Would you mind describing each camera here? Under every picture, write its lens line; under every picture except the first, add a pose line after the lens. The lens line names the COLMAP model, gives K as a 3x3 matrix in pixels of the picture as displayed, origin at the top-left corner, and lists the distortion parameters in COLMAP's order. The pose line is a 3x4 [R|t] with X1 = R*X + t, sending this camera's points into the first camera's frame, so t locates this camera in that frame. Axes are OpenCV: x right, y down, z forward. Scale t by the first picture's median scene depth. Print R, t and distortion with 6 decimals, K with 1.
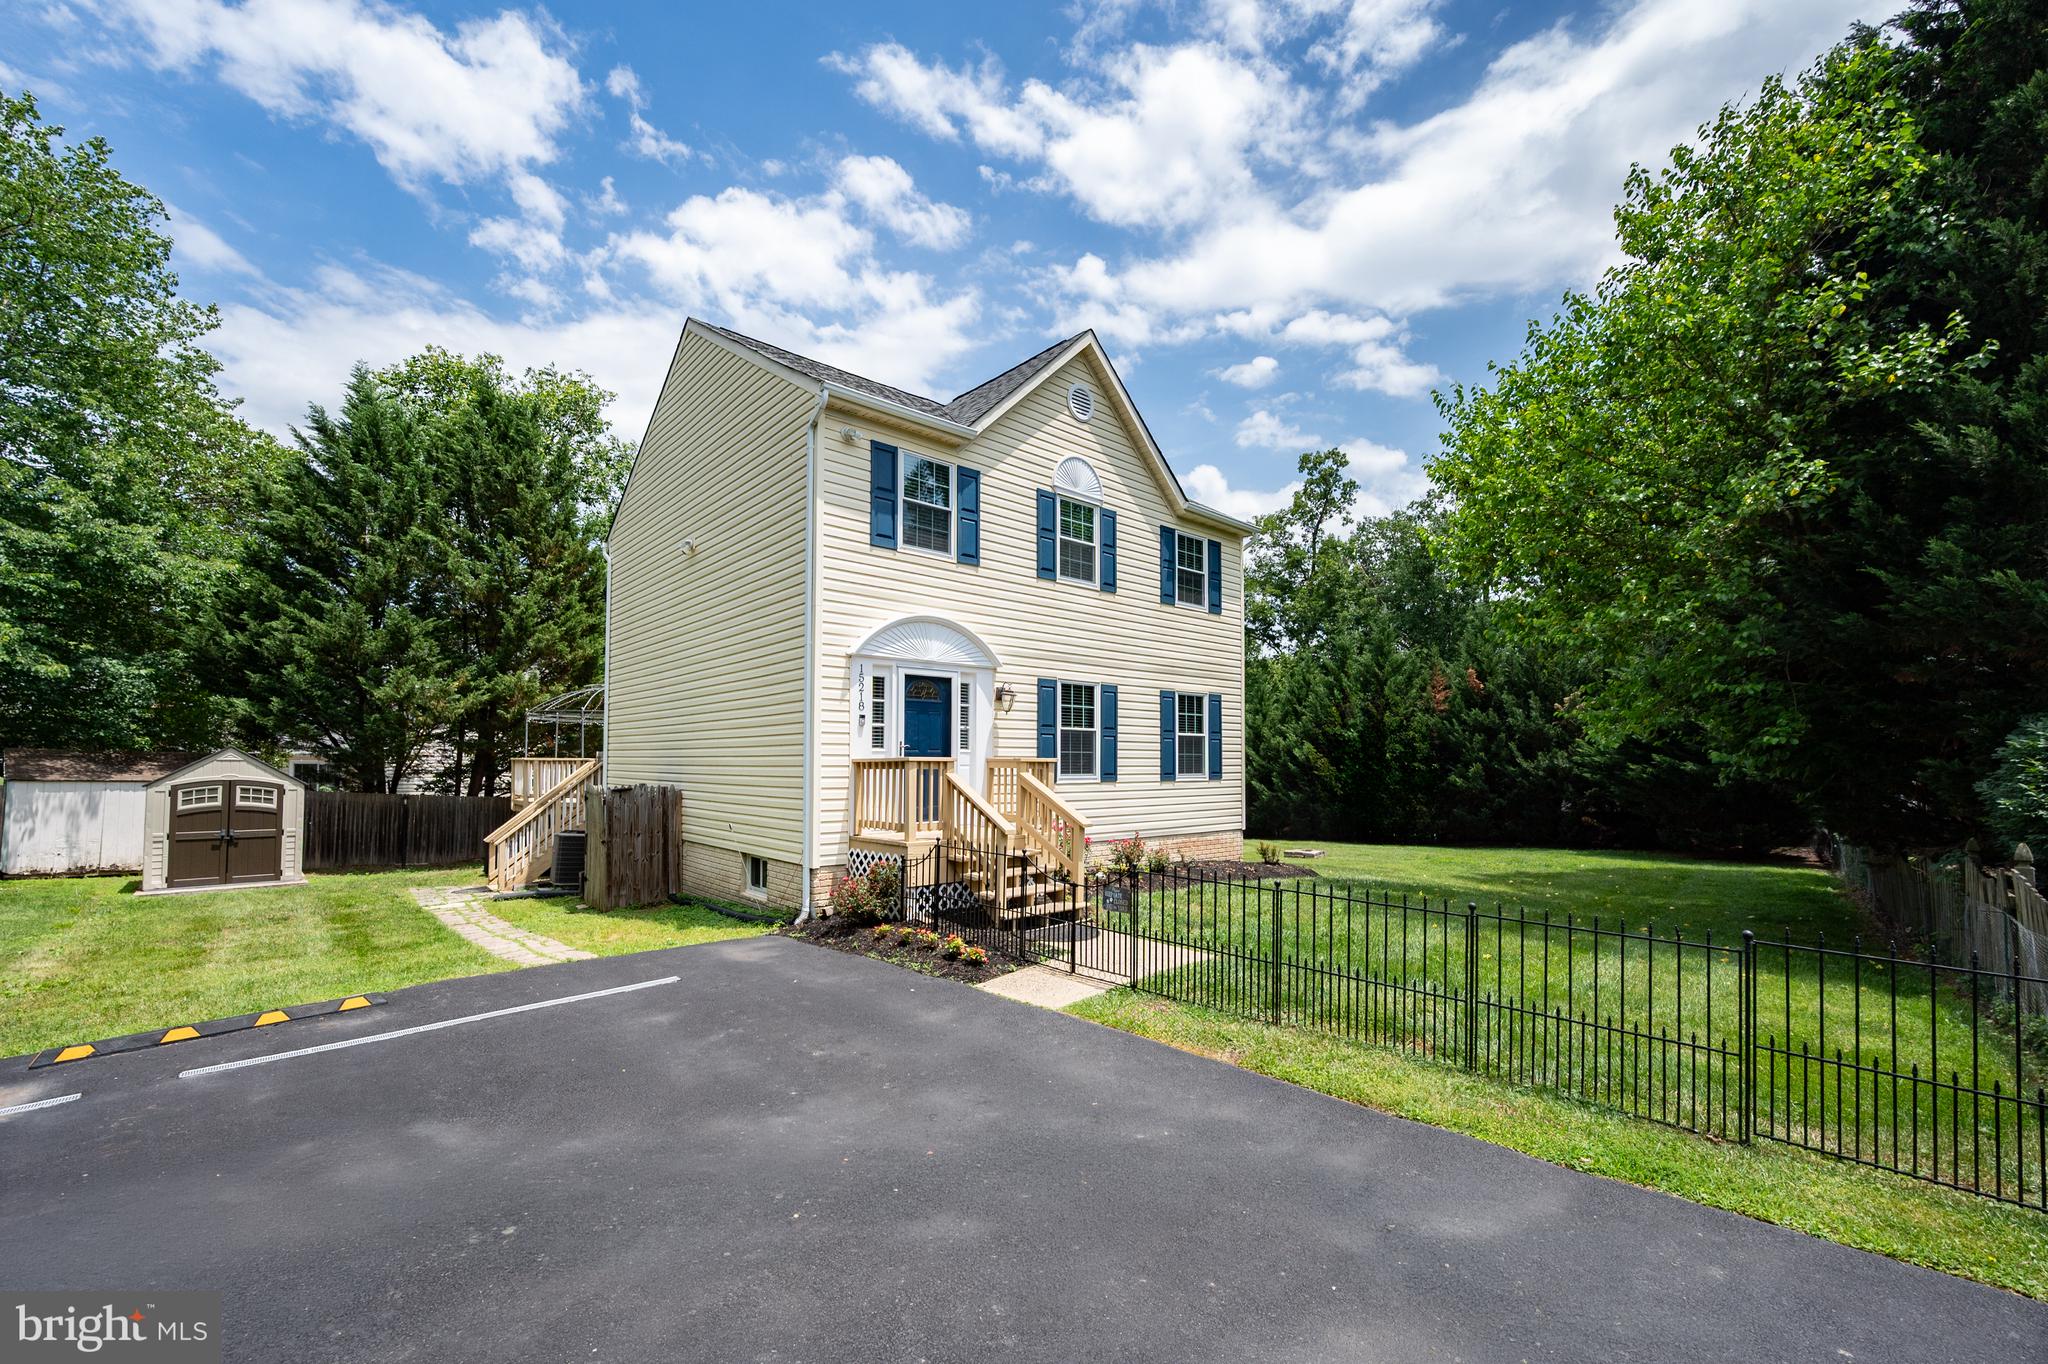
lens RADIAL K [[834.5, 0, 1015.9], [0, 834.5, 731.8], [0, 0, 1]] dist [0.004054, -0.000955]
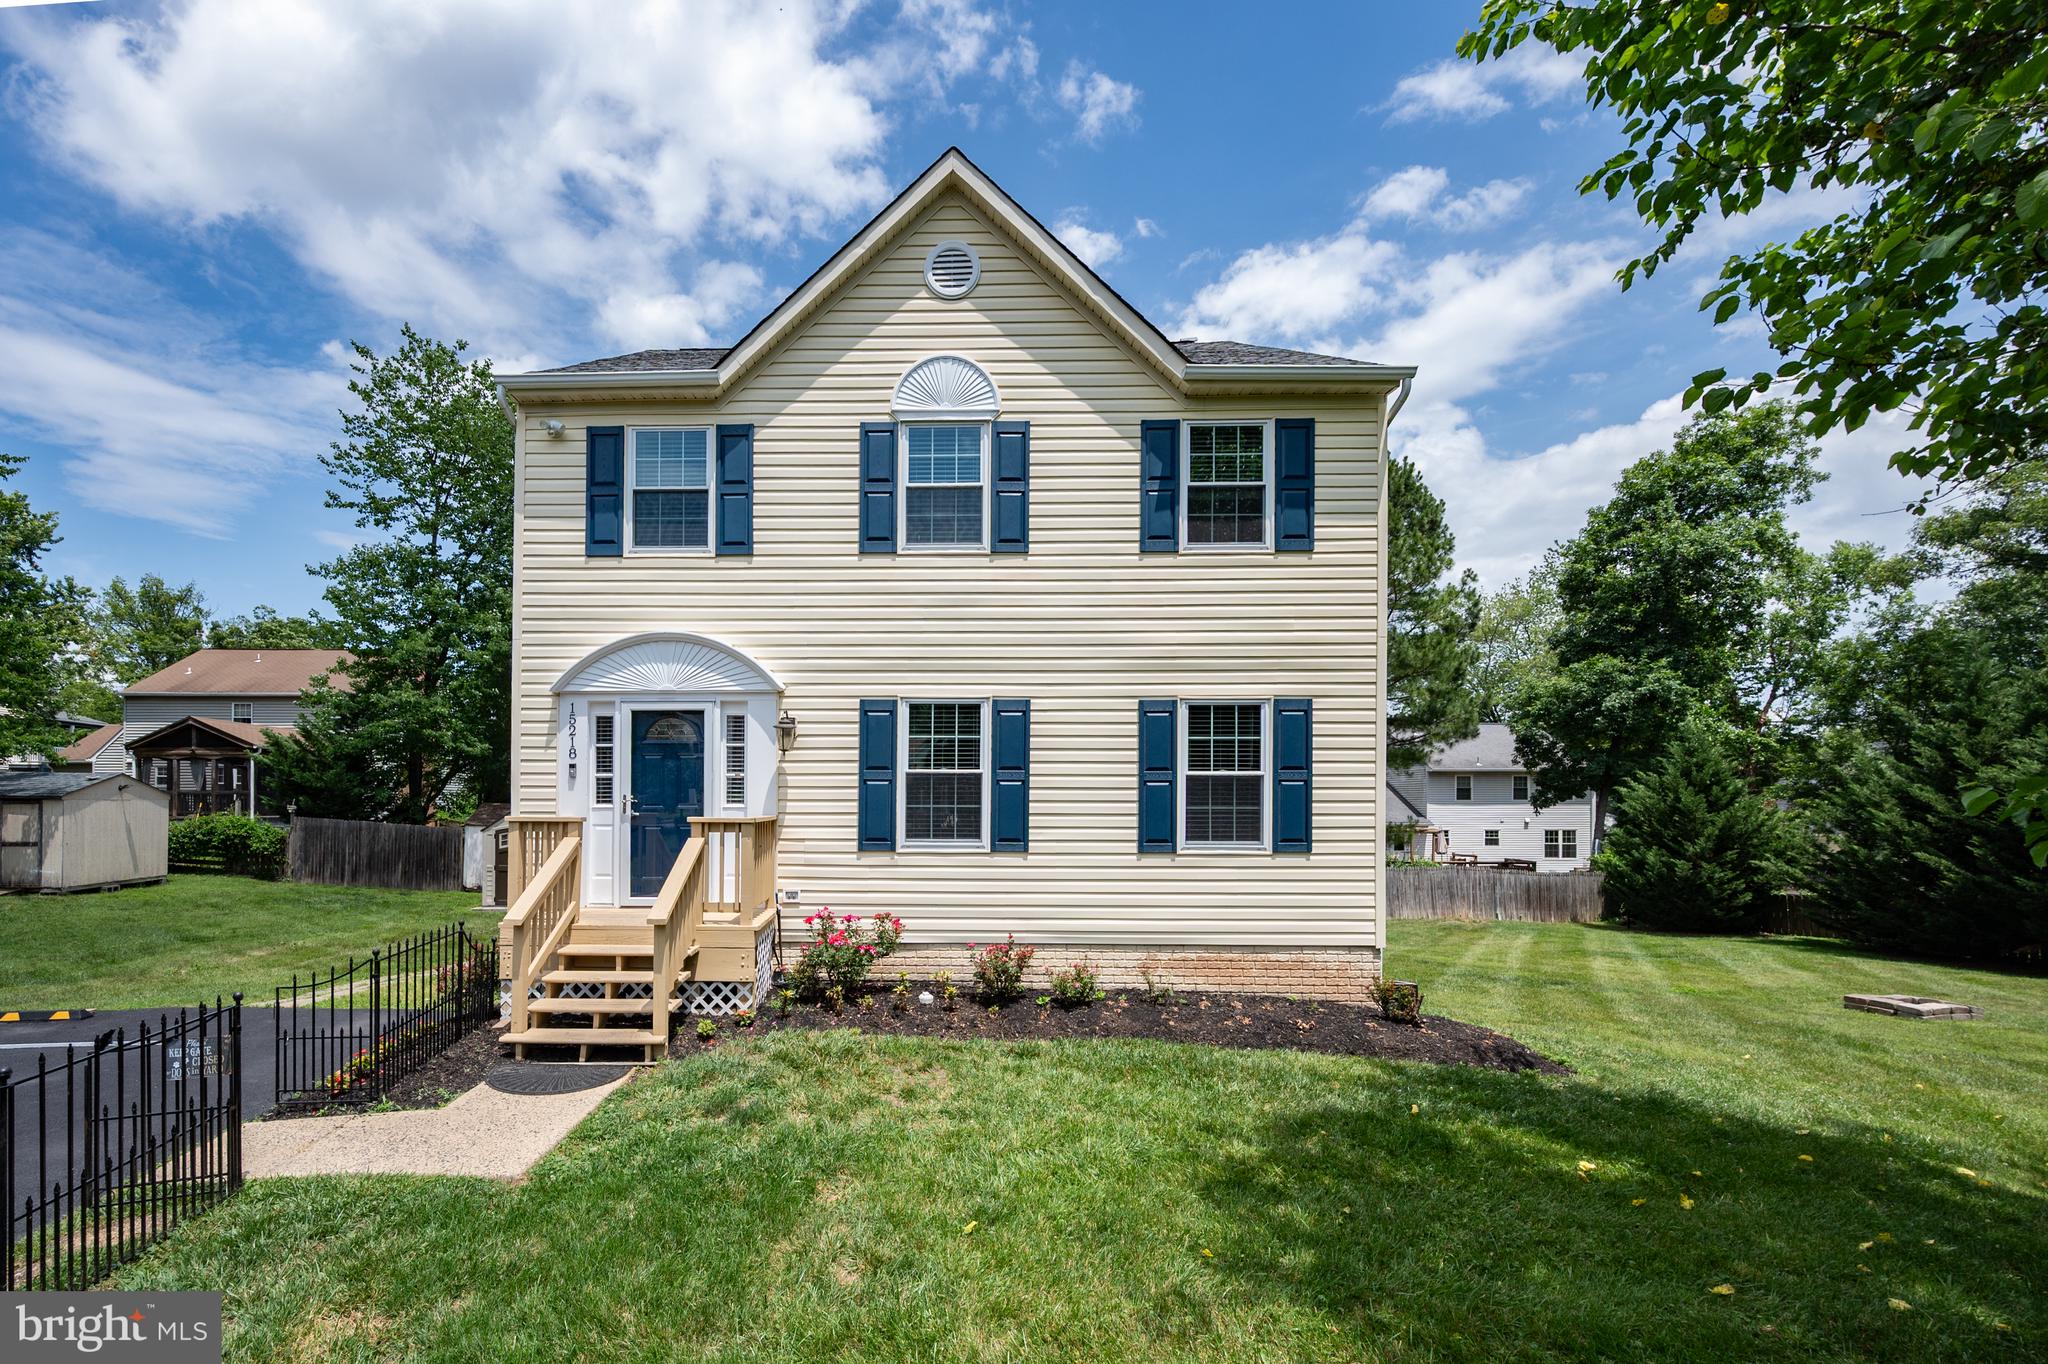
lens RADIAL K [[869.4, 0, 910.0], [0, 869.4, 798.6], [0, 0, 1]] dist [0.012683, 0.000081]
pose [[0.734298, -0.007450, -0.678786, 0.510824], [0.024656, 0.999573, 0.015701, 0.007145], [0.678379, -0.028266, 0.734168, 0.463413]]
